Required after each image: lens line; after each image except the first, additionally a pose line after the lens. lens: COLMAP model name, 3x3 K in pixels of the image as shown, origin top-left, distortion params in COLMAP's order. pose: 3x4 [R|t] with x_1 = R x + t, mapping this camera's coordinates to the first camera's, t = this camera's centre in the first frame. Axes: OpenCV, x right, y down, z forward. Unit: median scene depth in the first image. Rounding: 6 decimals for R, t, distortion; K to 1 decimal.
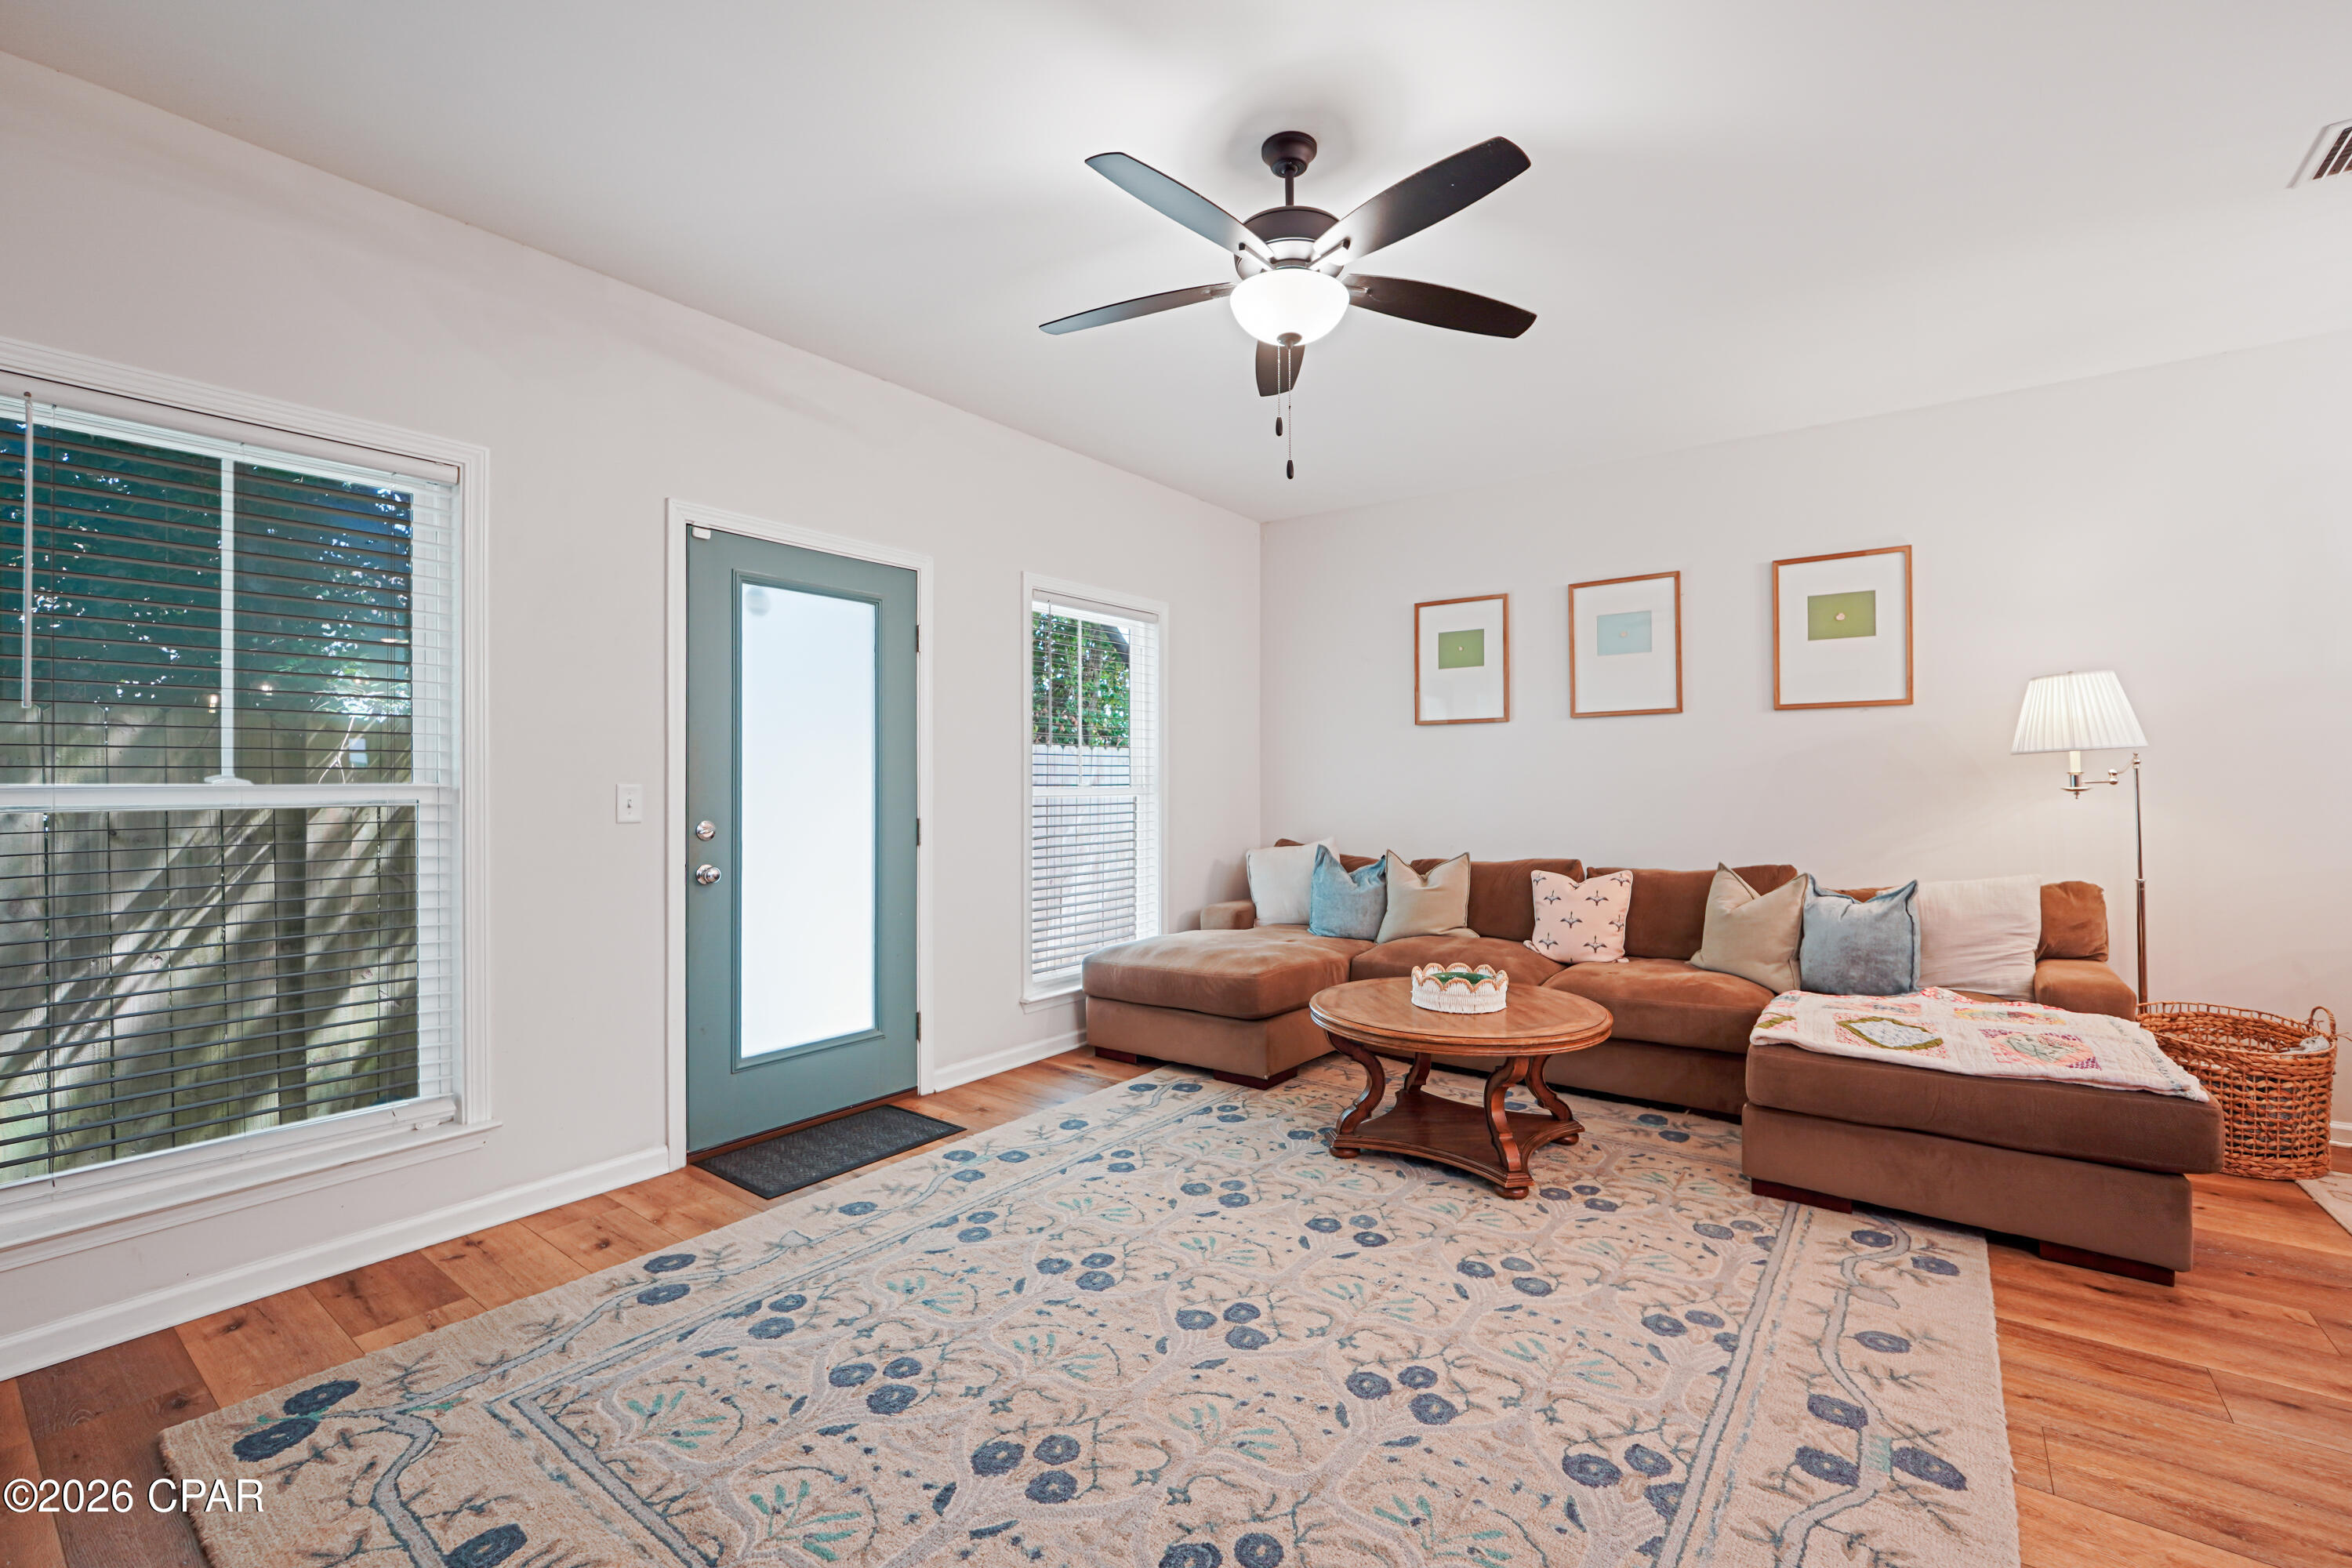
lens RADIAL K [[1001.1, 0, 1171.4], [0, 1001.1, 792.1], [0, 0, 1]] dist [-0.017746, 0.006588]
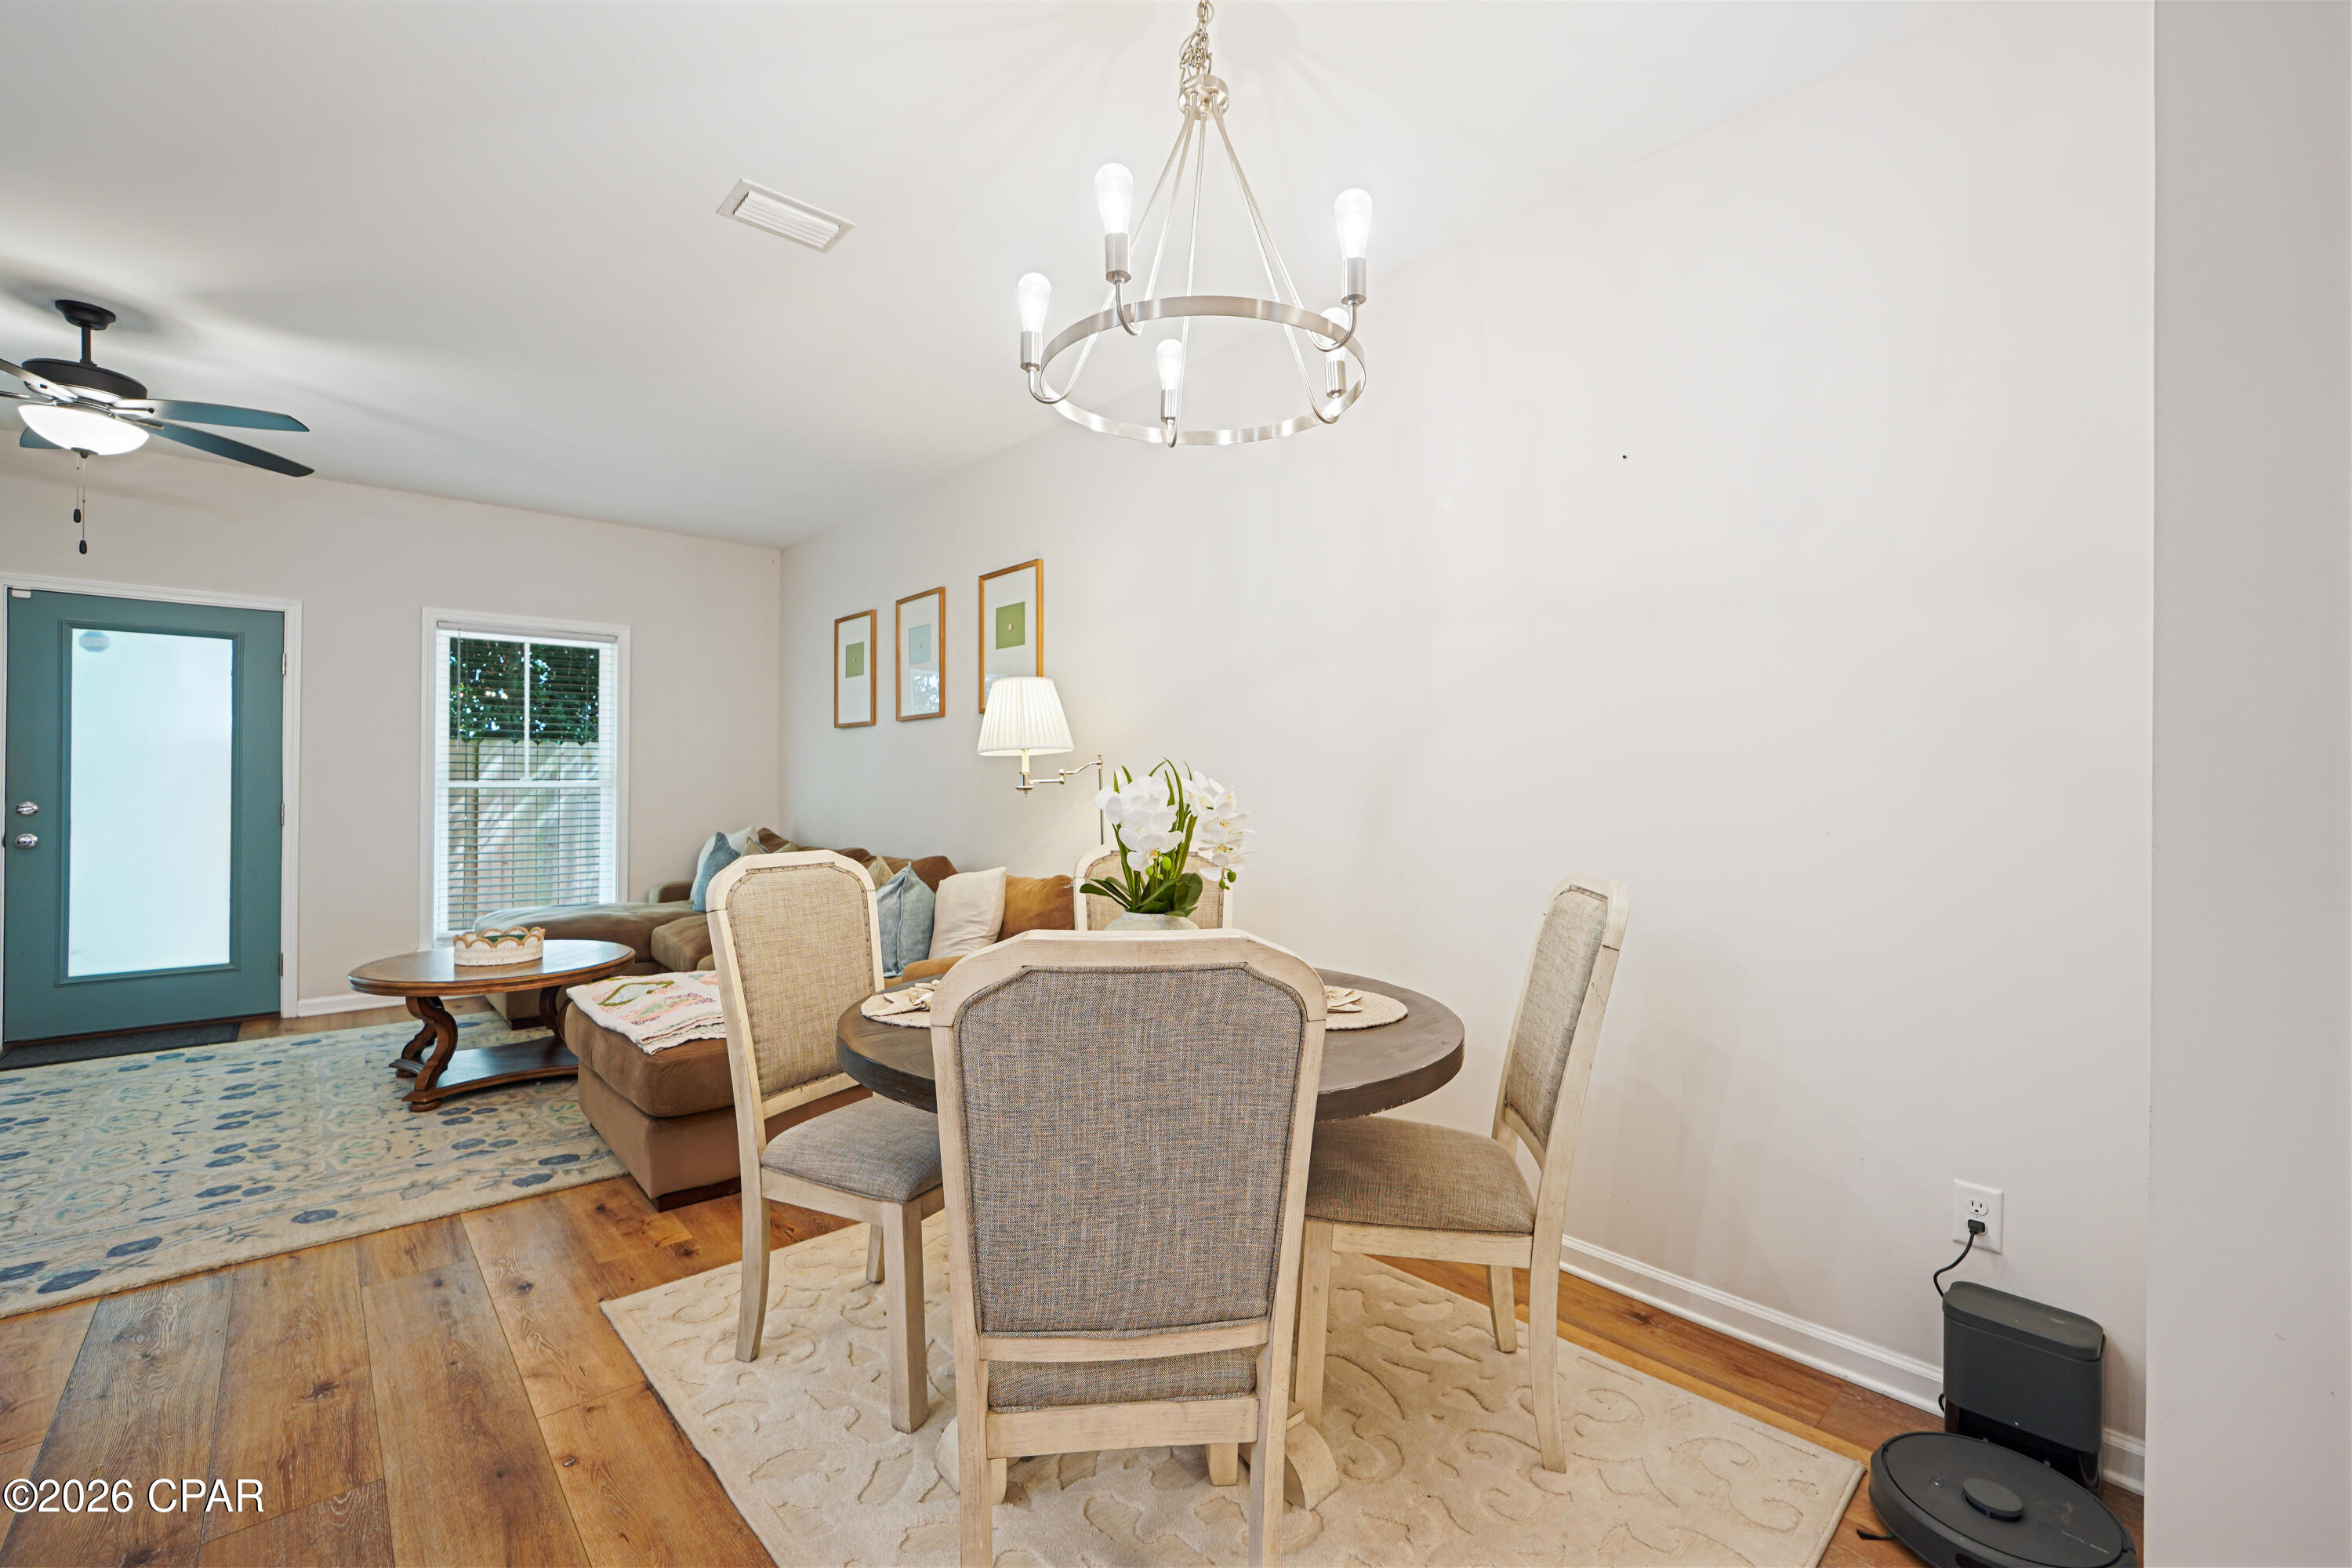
lens RADIAL K [[1001.1, 0, 1166.4], [0, 1001.1, 780.1], [0, 0, 1]] dist [-0.017746, 0.006588]
pose [[0.979643, 0.007578, -0.200604, 1.418488], [-0.010020, 0.999888, -0.011160, -0.001150], [0.200497, 0.012942, 0.979609, -0.024757]]
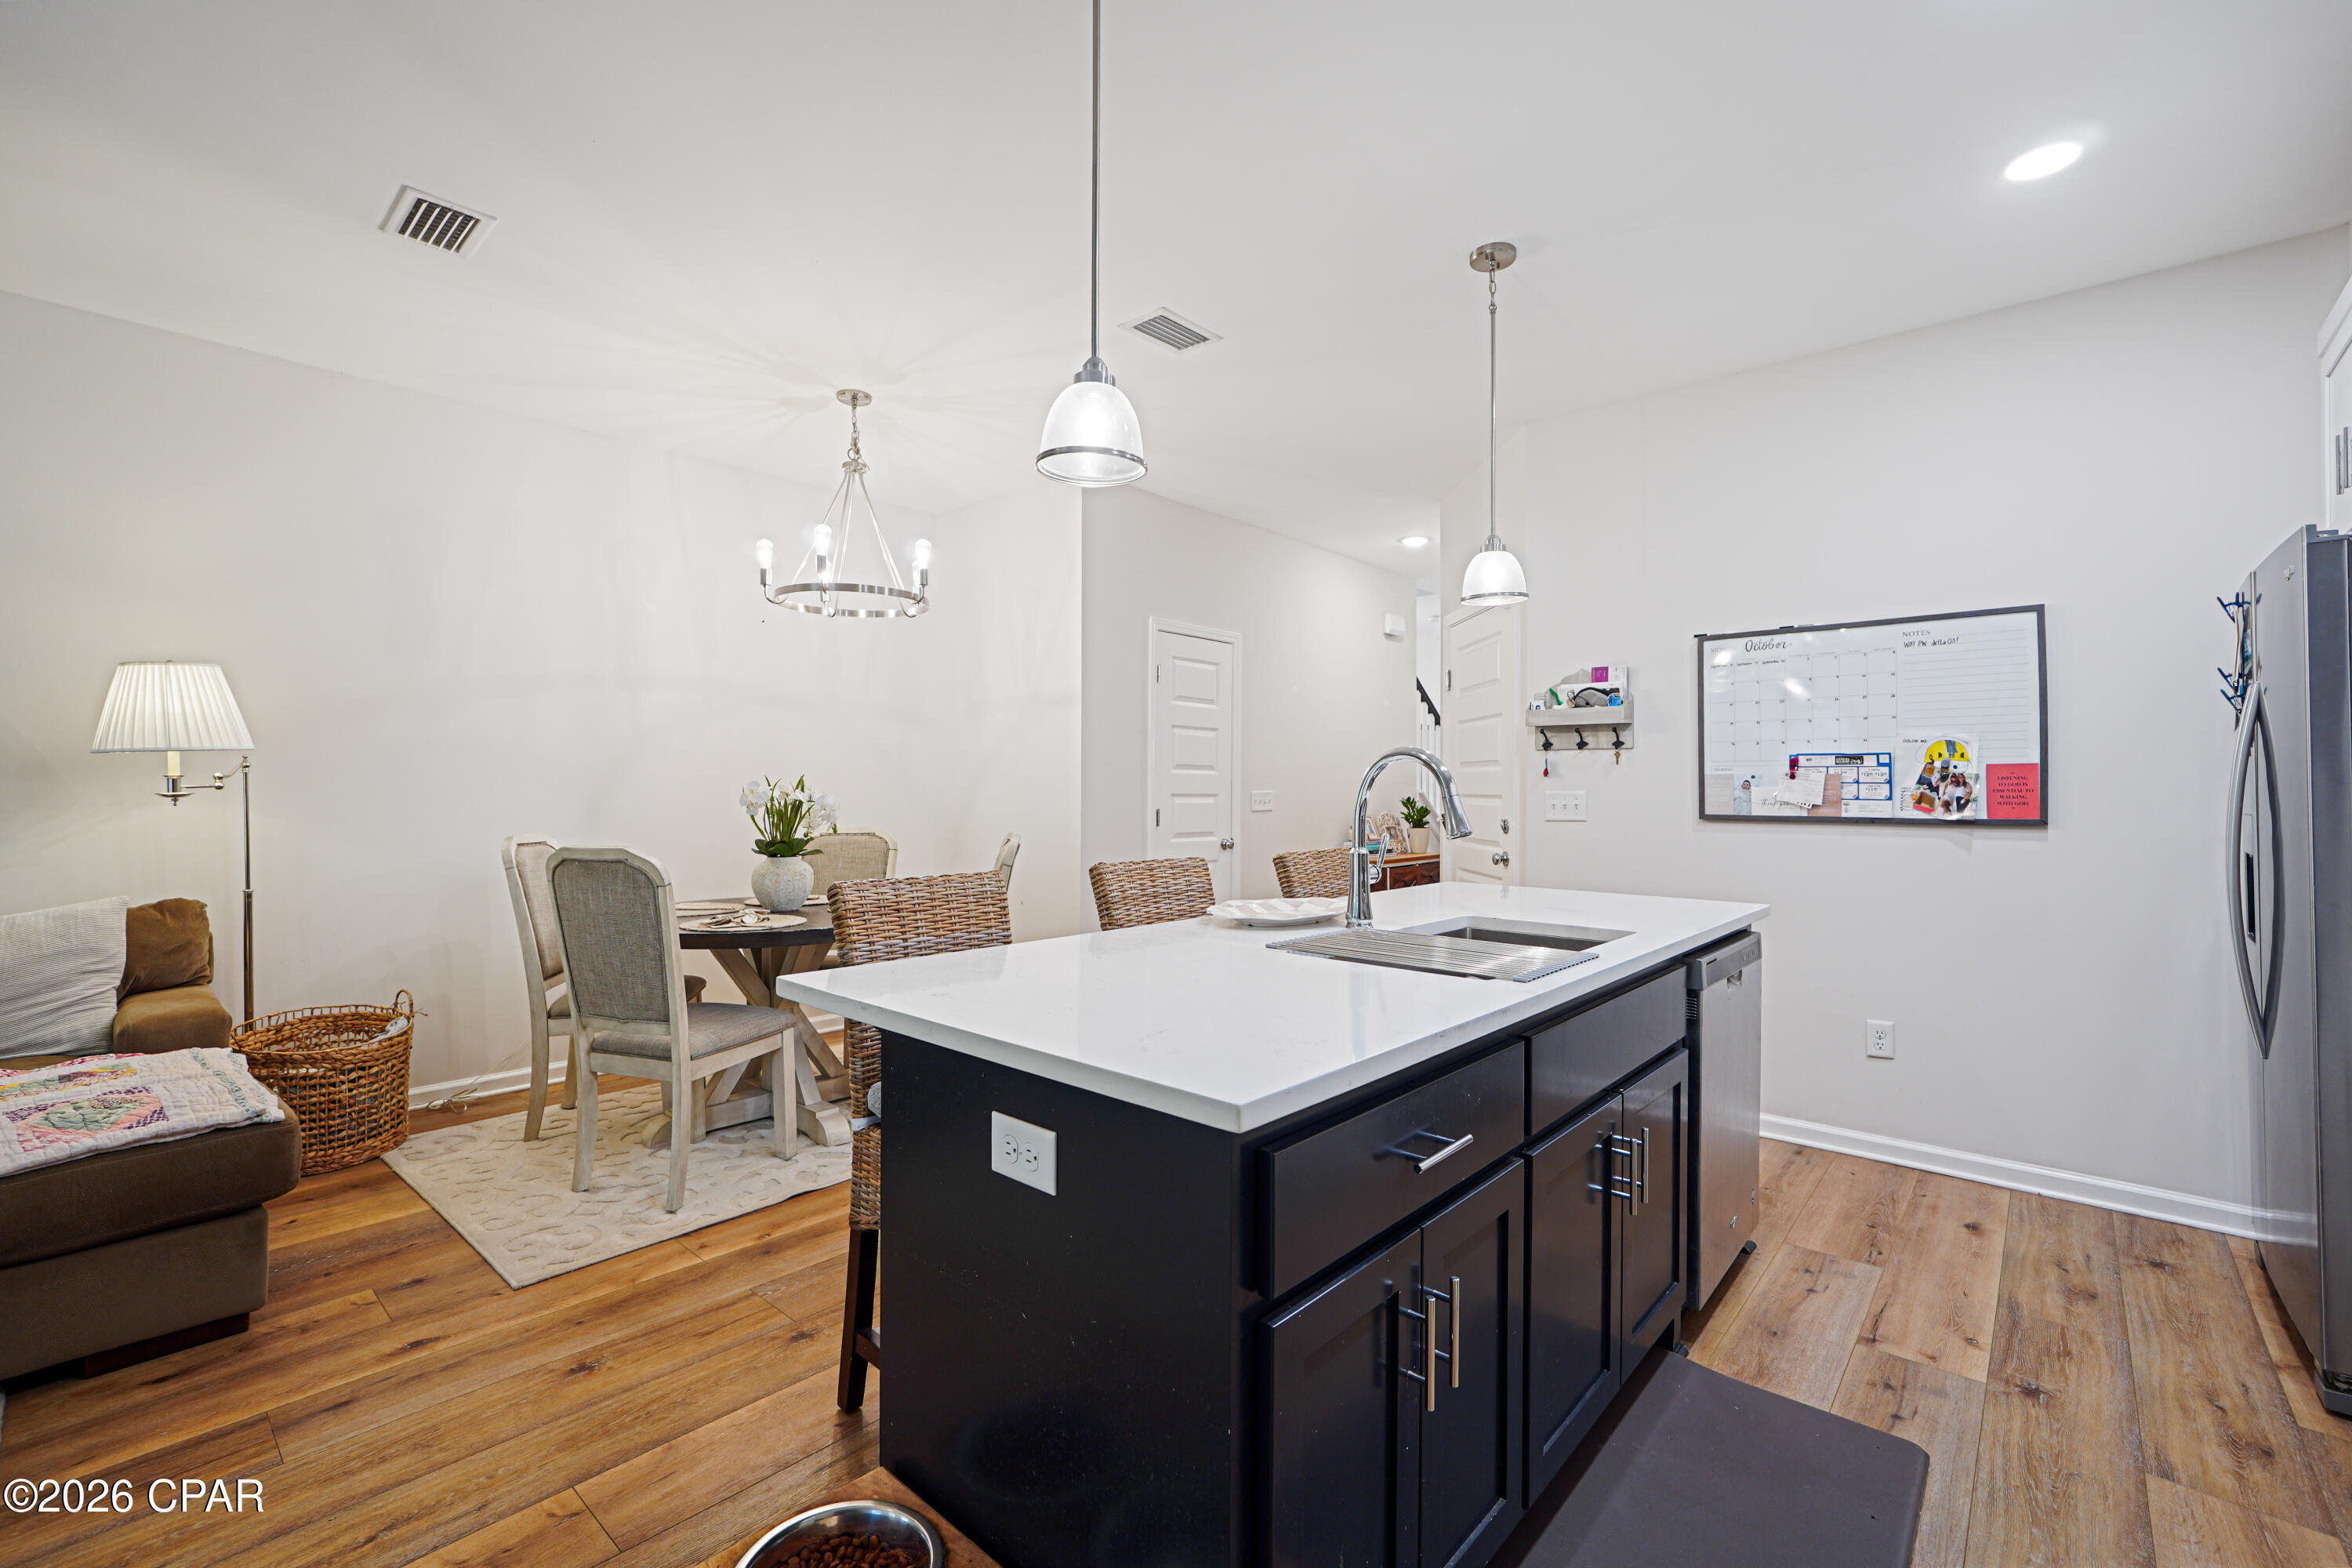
lens RADIAL K [[1001.1, 0, 1178.7], [0, 1001.1, 781.9], [0, 0, 1]] dist [-0.017746, 0.006588]
pose [[0.079880, 0.008787, 0.996766, 0.119151], [0.007469, 0.999928, -0.009414, 0.000505], [-0.996776, 0.008197, 0.079809, 0.040074]]
